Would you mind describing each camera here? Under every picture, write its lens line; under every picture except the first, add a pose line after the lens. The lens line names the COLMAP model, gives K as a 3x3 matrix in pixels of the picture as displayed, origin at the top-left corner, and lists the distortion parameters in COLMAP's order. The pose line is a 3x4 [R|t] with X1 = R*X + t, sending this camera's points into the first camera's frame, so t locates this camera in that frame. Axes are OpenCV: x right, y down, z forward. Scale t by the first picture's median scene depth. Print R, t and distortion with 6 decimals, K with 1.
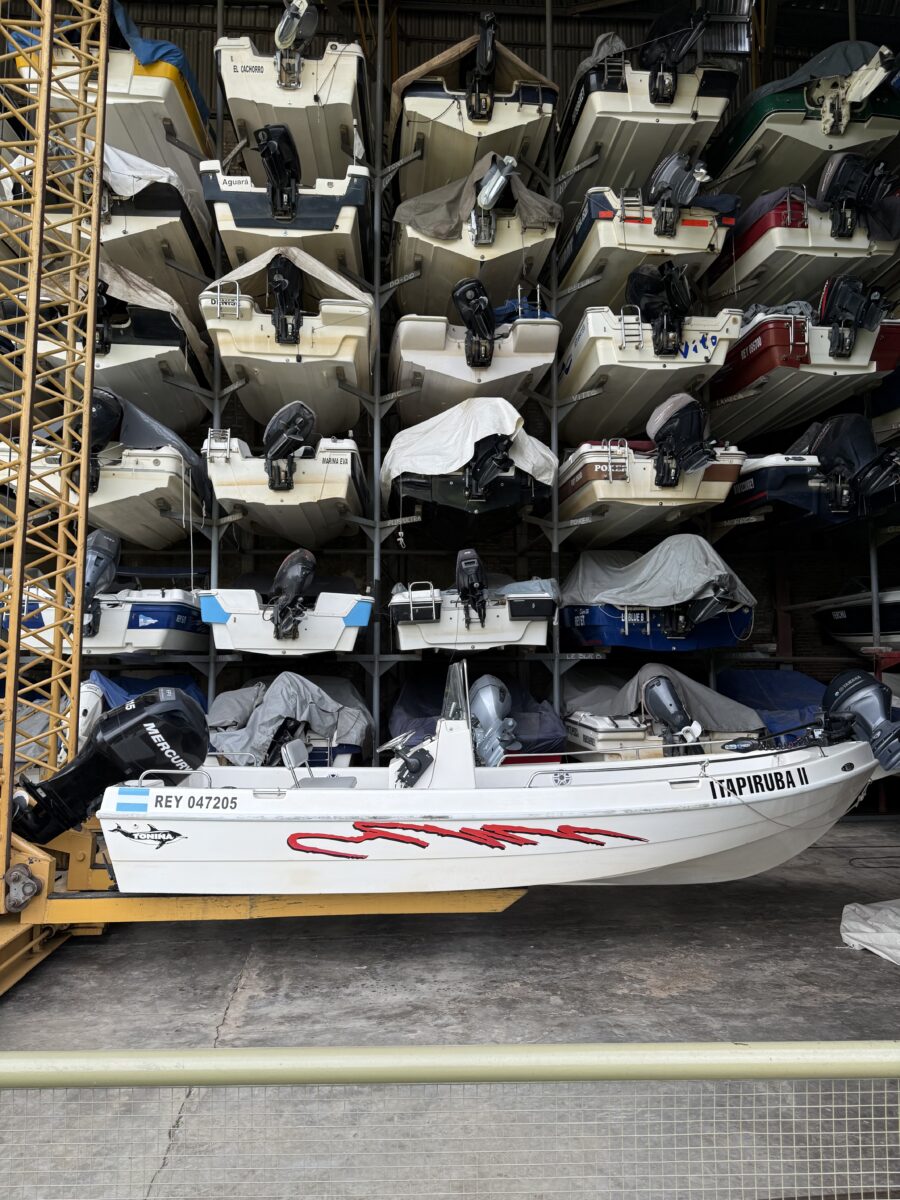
lens RADIAL K [[837.6, 0, 450.0], [0, 837.6, 600.0], [0, 0, 1]] dist [0.125448, -0.200637]
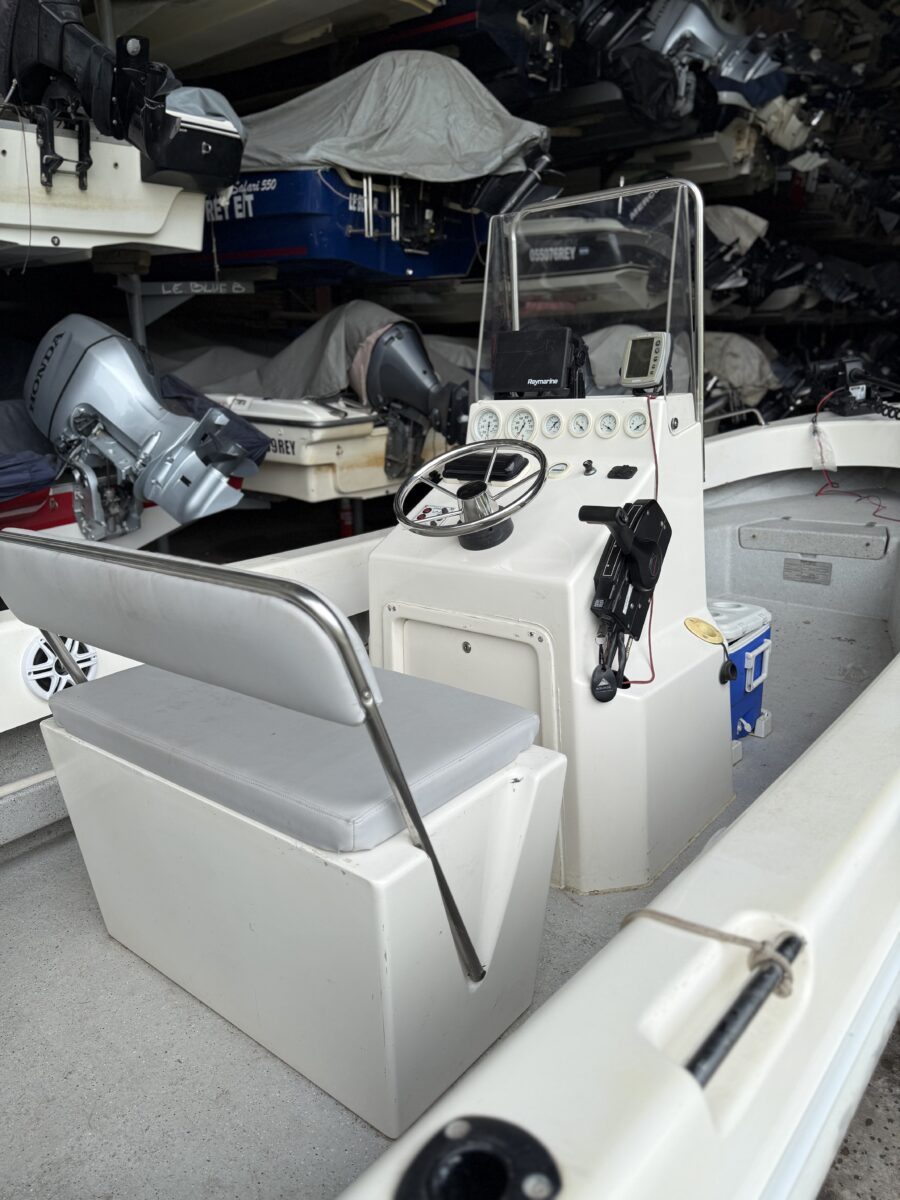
lens RADIAL K [[857.2, 0, 450.0], [0, 857.2, 600.0], [0, 0, 1]] dist [0.004234, 0.006005]
pose [[0.668456, -0.209536, 0.713625, -0.297706], [-0.050853, 0.944372, 0.324923, 0.124104], [-0.742011, -0.253486, 0.620616, 0.897532]]
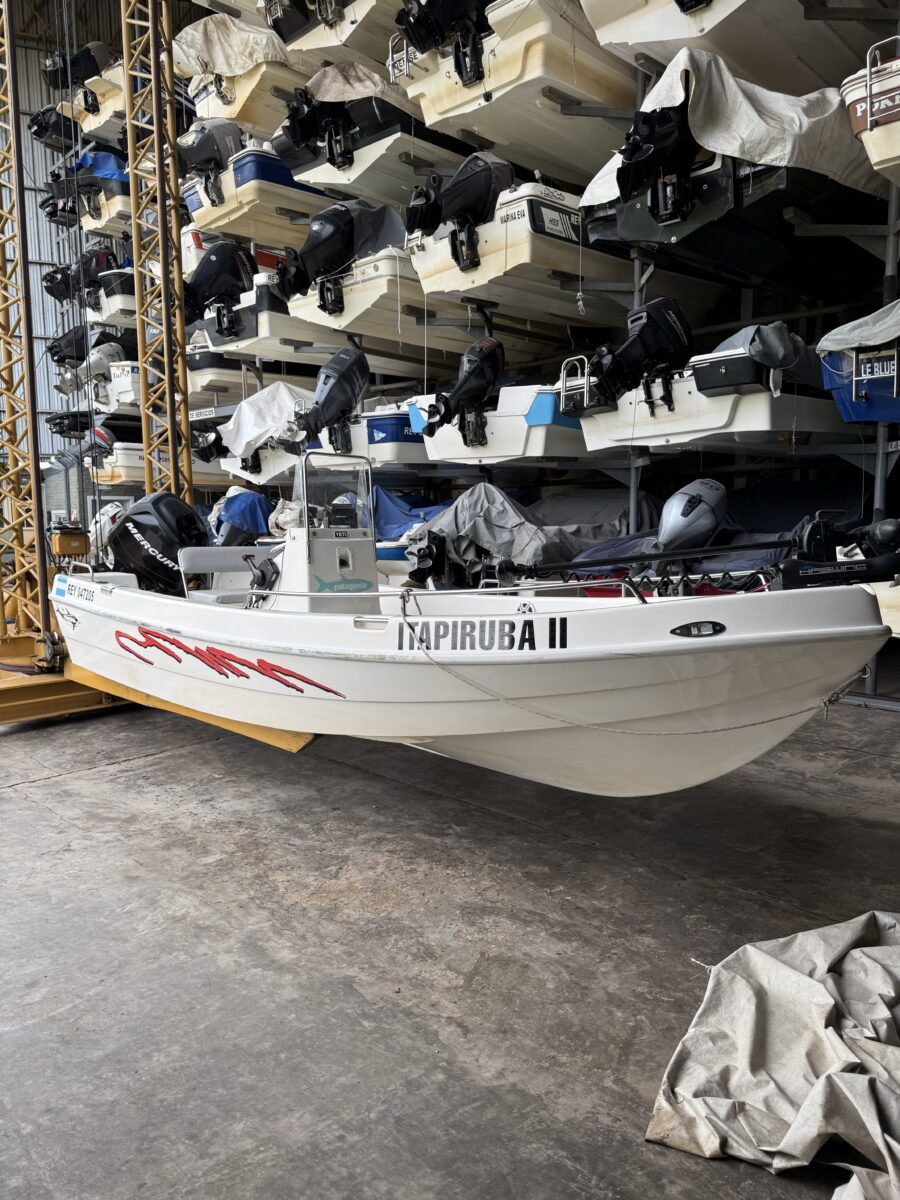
lens RADIAL K [[837.6, 0, 450.0], [0, 837.6, 600.0], [0, 0, 1]] dist [0.125448, -0.200637]
pose [[0.647635, 0.079309, -0.757812, 0.769253], [0.073092, 0.983515, 0.165395, 0.092831], [0.758437, -0.162506, 0.631162, 0.613111]]
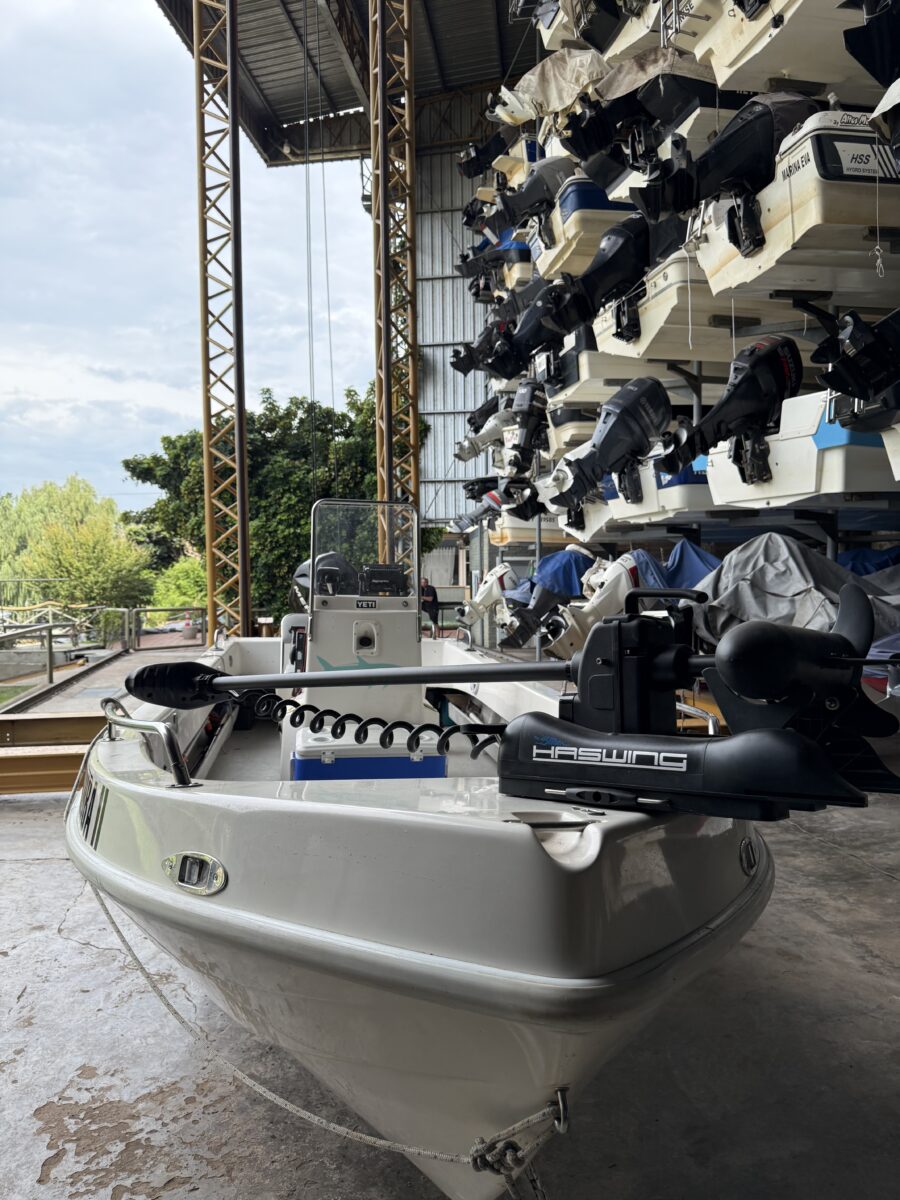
lens RADIAL K [[851.1, 0, 450.0], [0, 851.1, 600.0], [0, 0, 1]] dist [0.063658, -0.077399]
pose [[0.121410, 0.034641, -0.991998, 0.705978], [0.094104, 0.994488, 0.046246, 0.133733], [0.988132, -0.098965, 0.117481, 1.076939]]
